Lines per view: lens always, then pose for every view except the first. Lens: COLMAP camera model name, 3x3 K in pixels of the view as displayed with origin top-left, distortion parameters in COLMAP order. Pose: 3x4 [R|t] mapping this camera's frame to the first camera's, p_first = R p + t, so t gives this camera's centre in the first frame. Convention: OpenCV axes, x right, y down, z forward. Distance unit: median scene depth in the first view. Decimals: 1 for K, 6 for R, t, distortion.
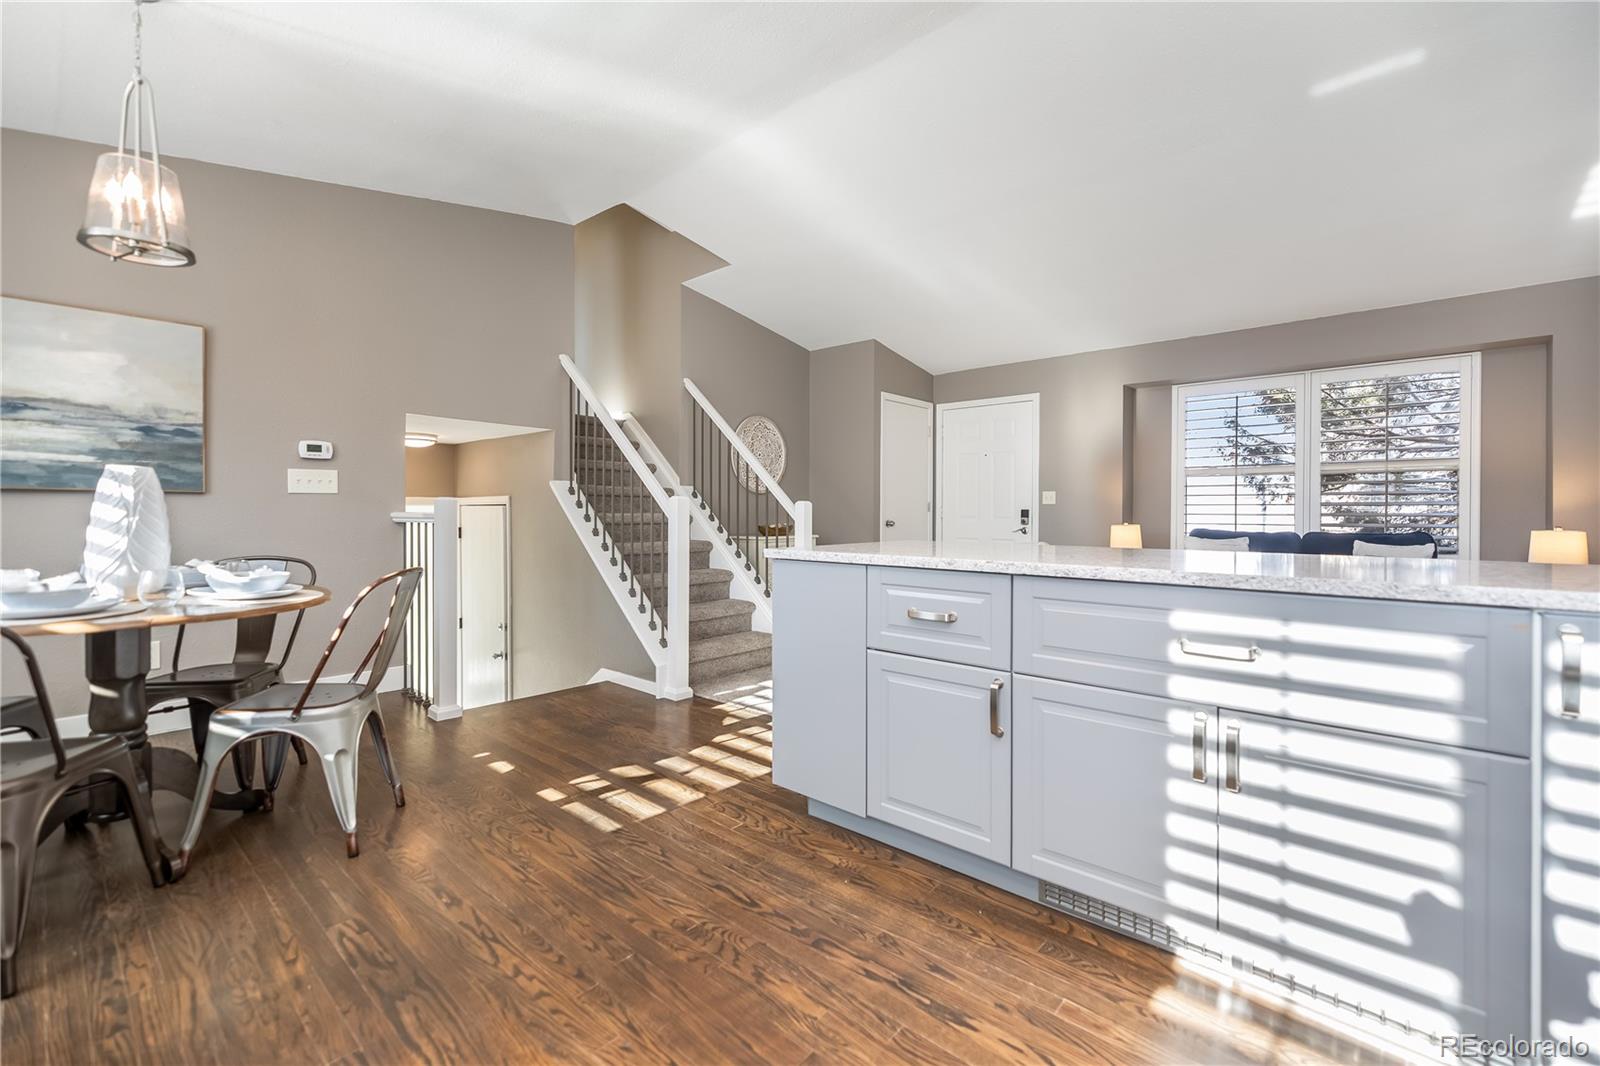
lens RADIAL K [[676.7, 0, 797.4], [0, 676.7, 515.6], [0, 0, 1]] dist [0.001037, 0.000385]
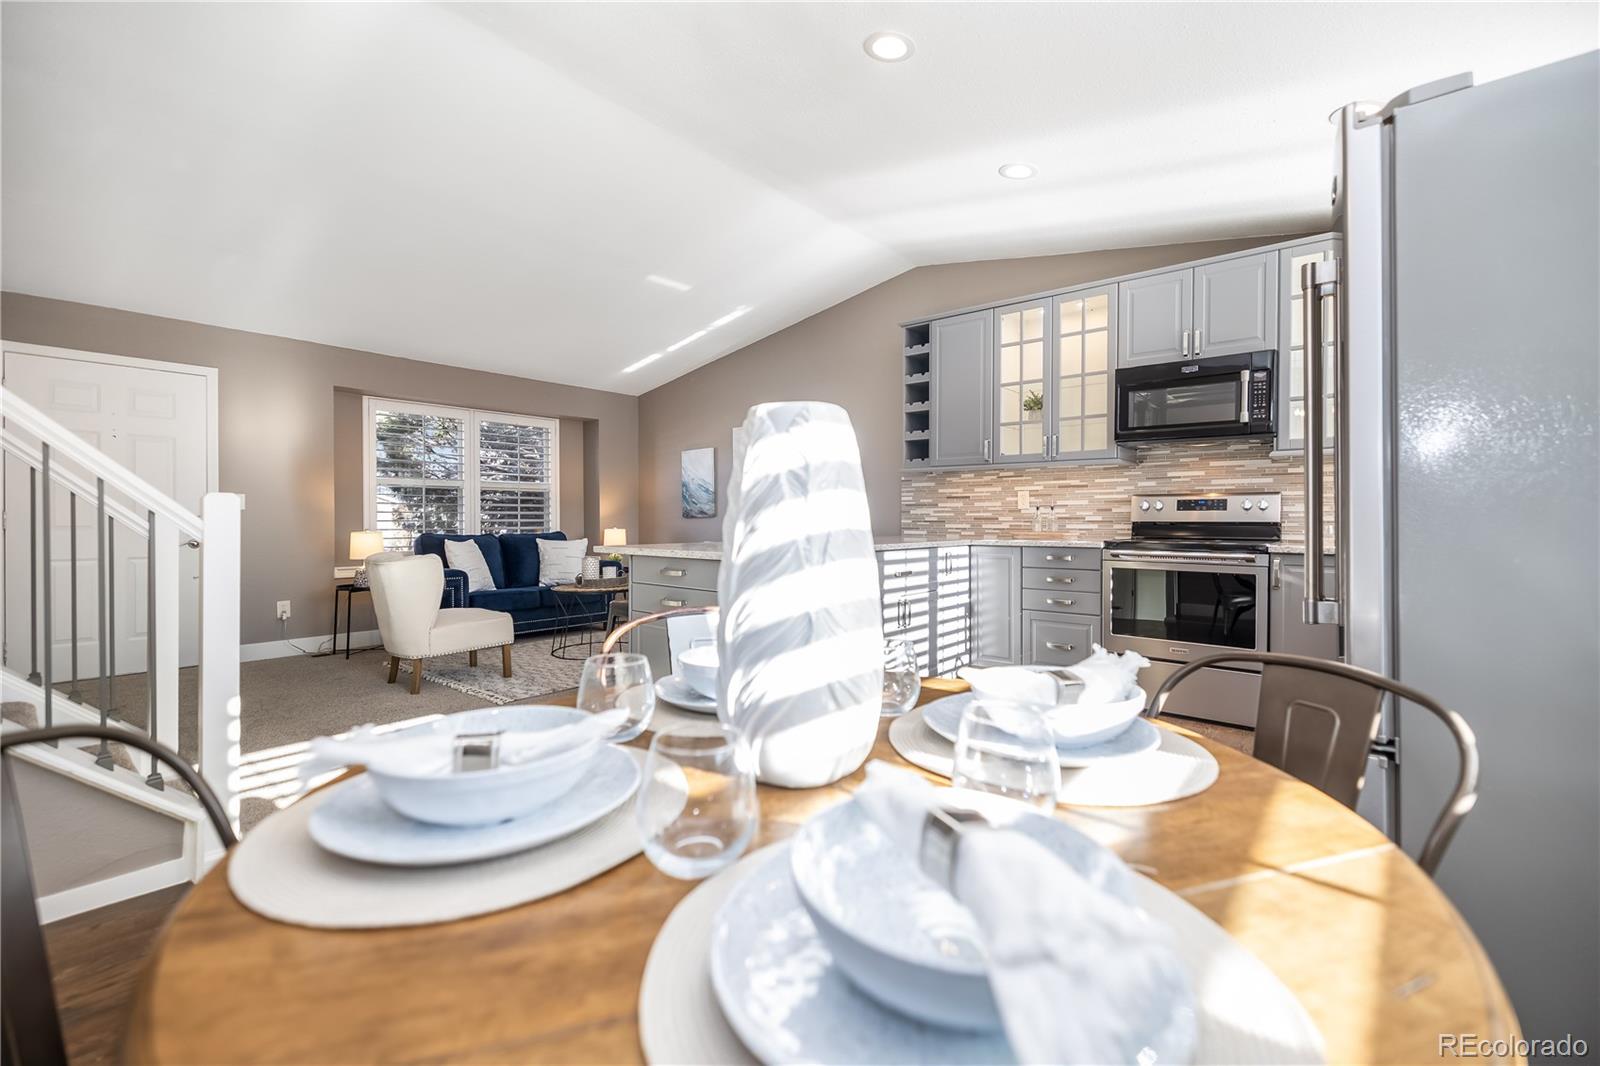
lens RADIAL K [[680.3, 0, 805.8], [0, 680.3, 524.3], [0, 0, 1]] dist [0.002171, 0.000149]
pose [[-0.023002, -0.010720, 0.999678, -0.897266], [0.005977, 0.999923, 0.010861, -0.006512], [-0.999718, 0.006225, -0.022936, 0.649269]]
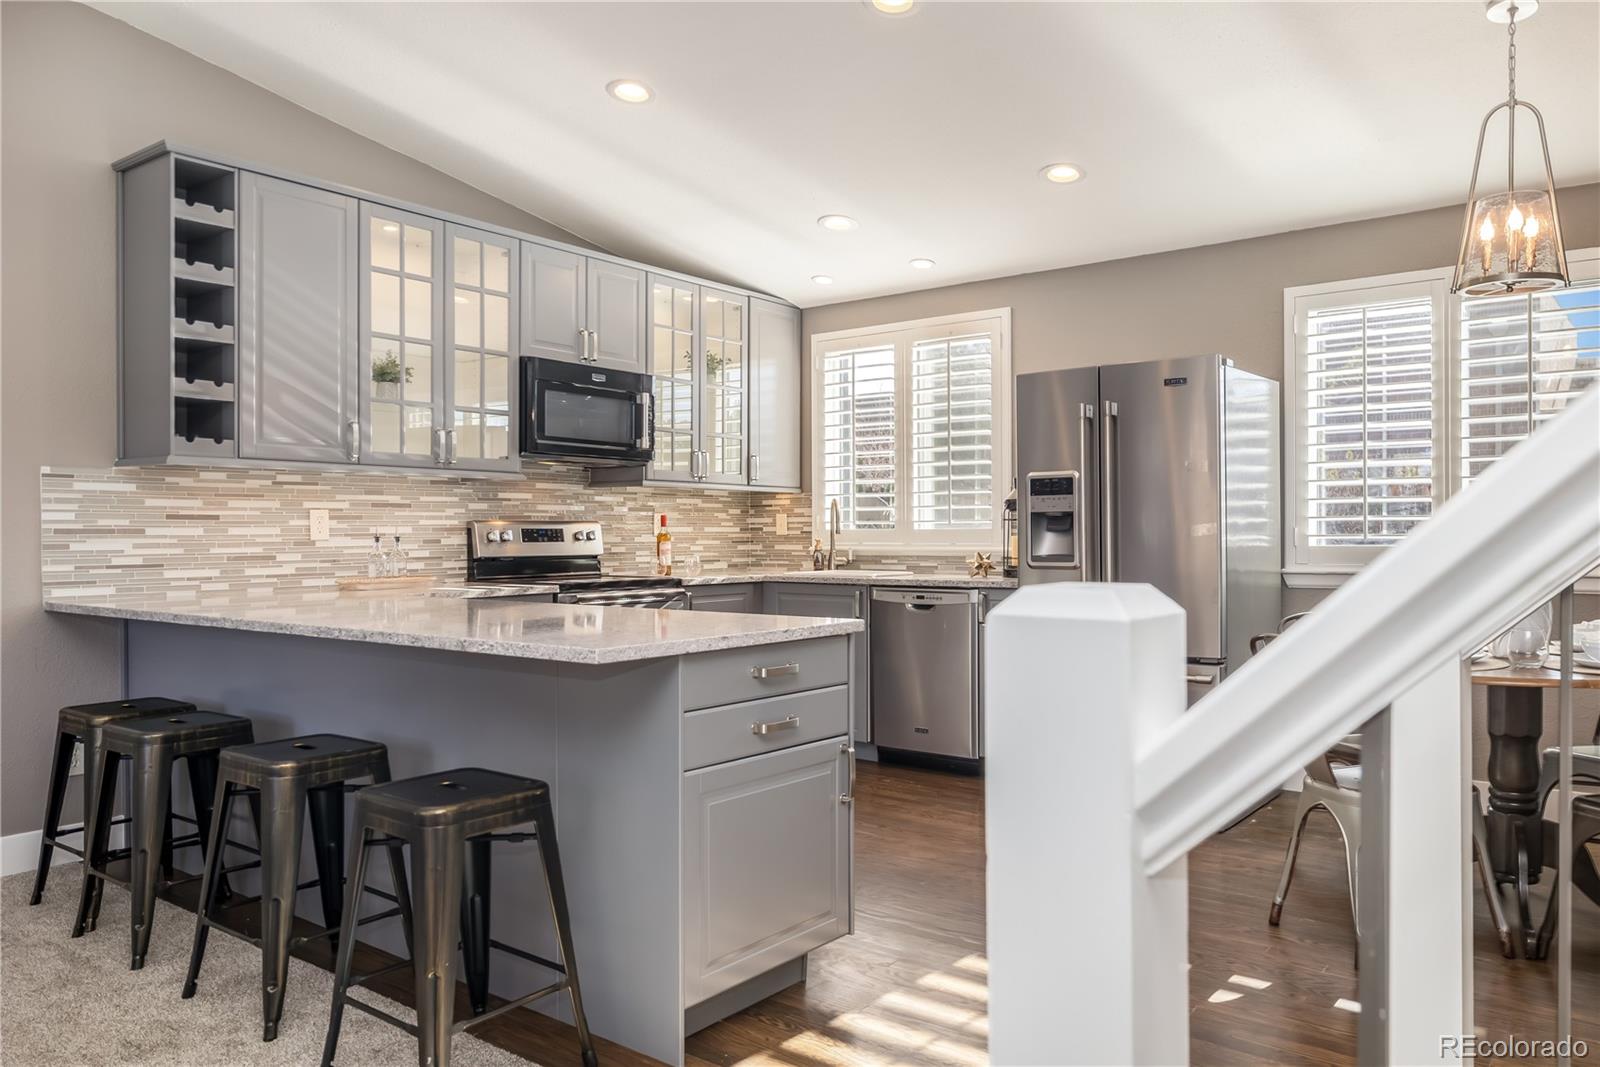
lens RADIAL K [[1144.8, 0, 787.1], [0, 1144.8, 541.0], [0, 0, 1]] dist [-0.000974, -0.001407]
pose [[-0.998733, 0.002914, -0.050236, 0.080491], [0.002171, 0.999887, 0.014843, -0.041269], [0.050274, 0.014715, -0.998627, 1.670469]]
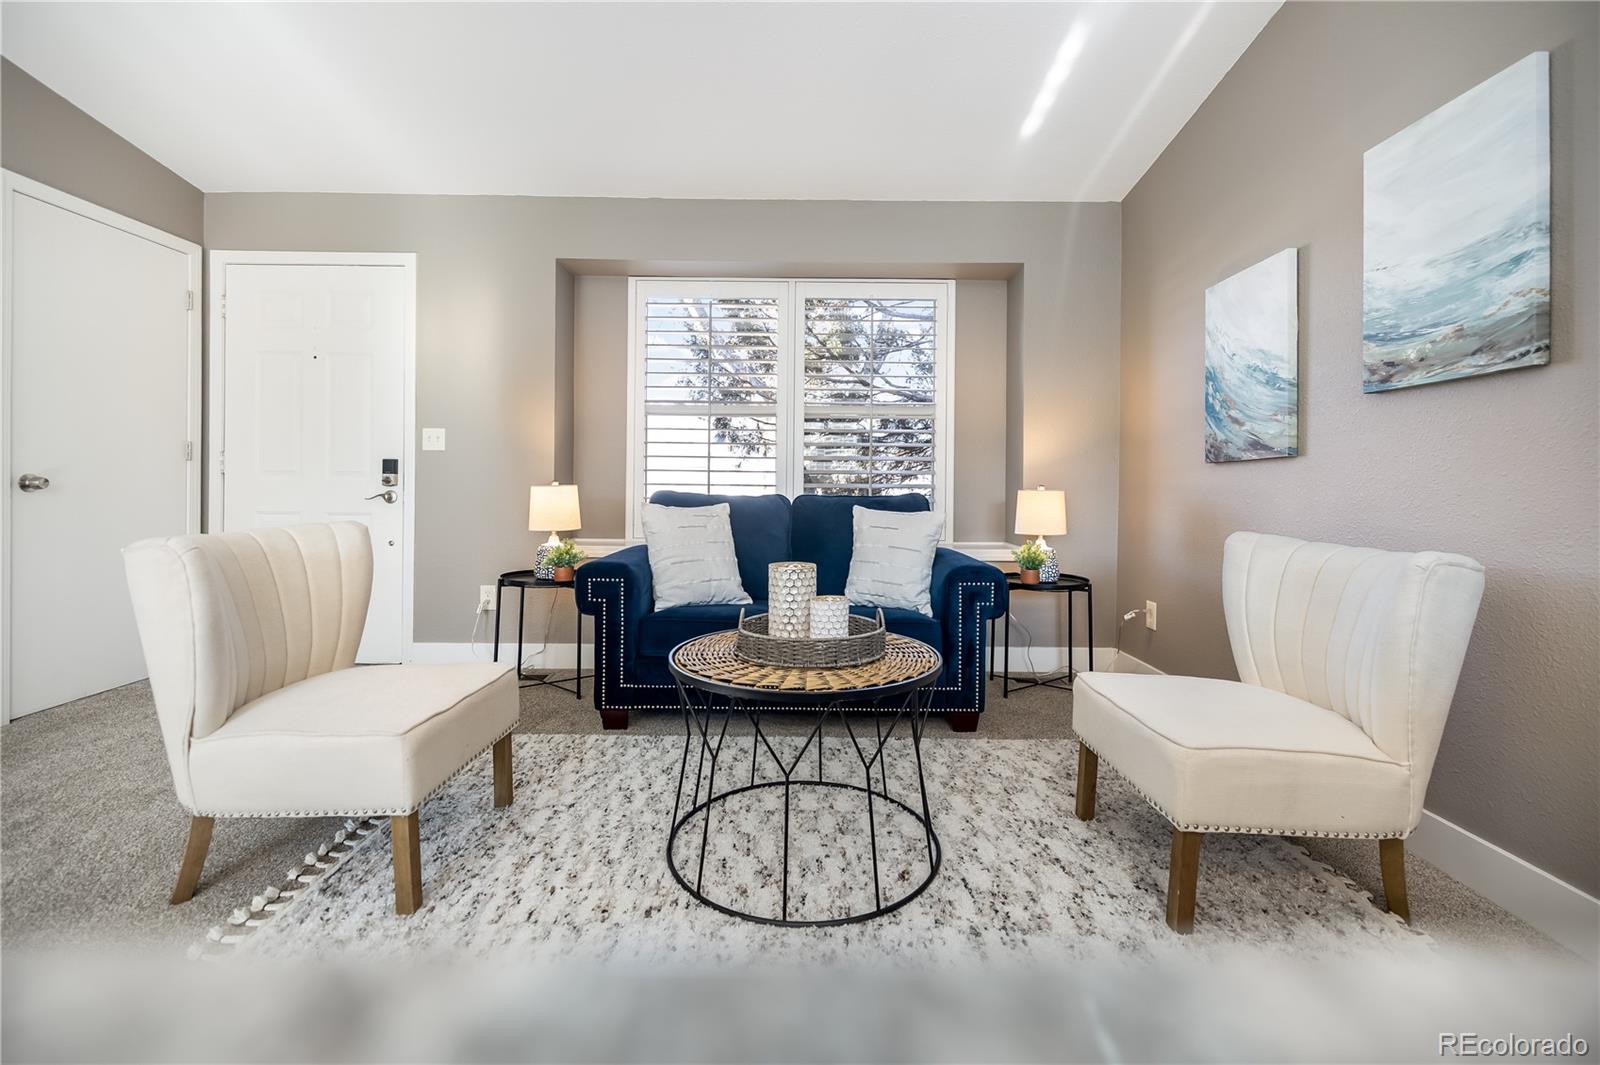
lens RADIAL K [[687.6, 0, 801.2], [0, 687.6, 485.9], [0, 0, 1]] dist [0.000171, -0.000071]
pose [[0.747268, 0.001540, 0.664521, 0.423315], [-0.002655, 0.999996, 0.000668, 0.023561], [-0.664518, -0.002264, 0.747269, 0.696063]]
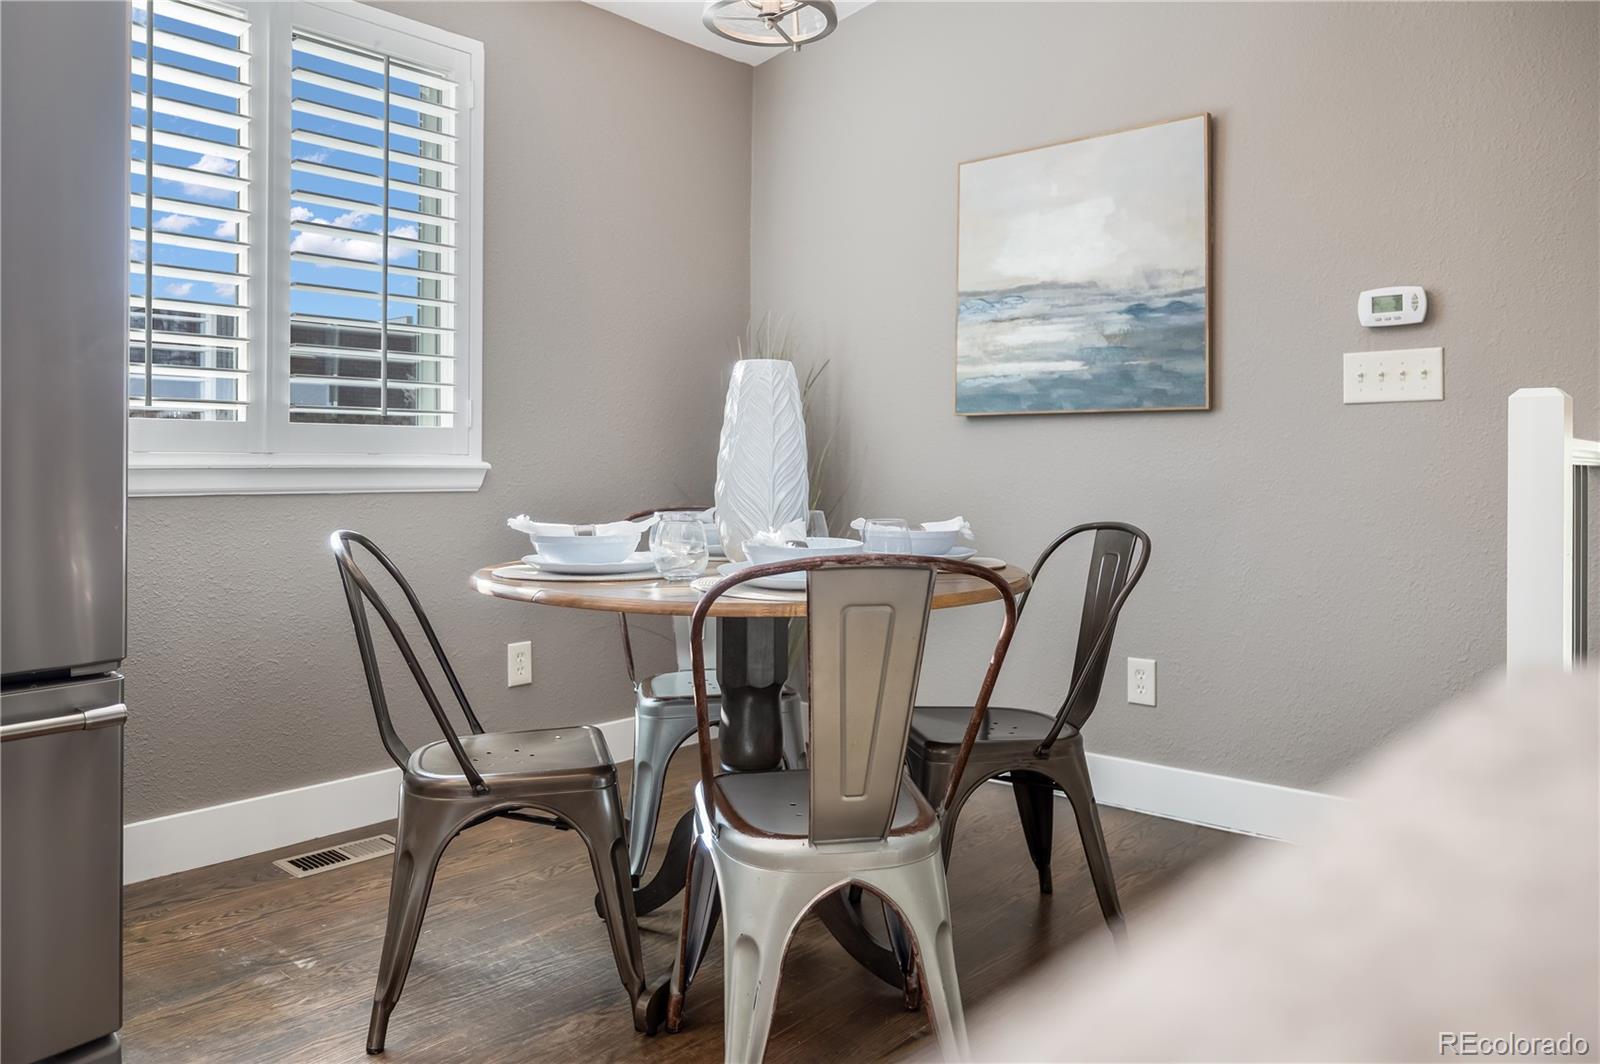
lens RADIAL K [[1146.1, 0, 803.1], [0, 1146.1, 421.2], [0, 0, 1]] dist [-0.001176, -0.000543]
pose [[0.007833, -0.044108, -0.998996, 0.060411], [-0.013594, 0.998930, -0.044212, 0.021993], [0.999877, 0.013927, 0.007225, 0.675603]]
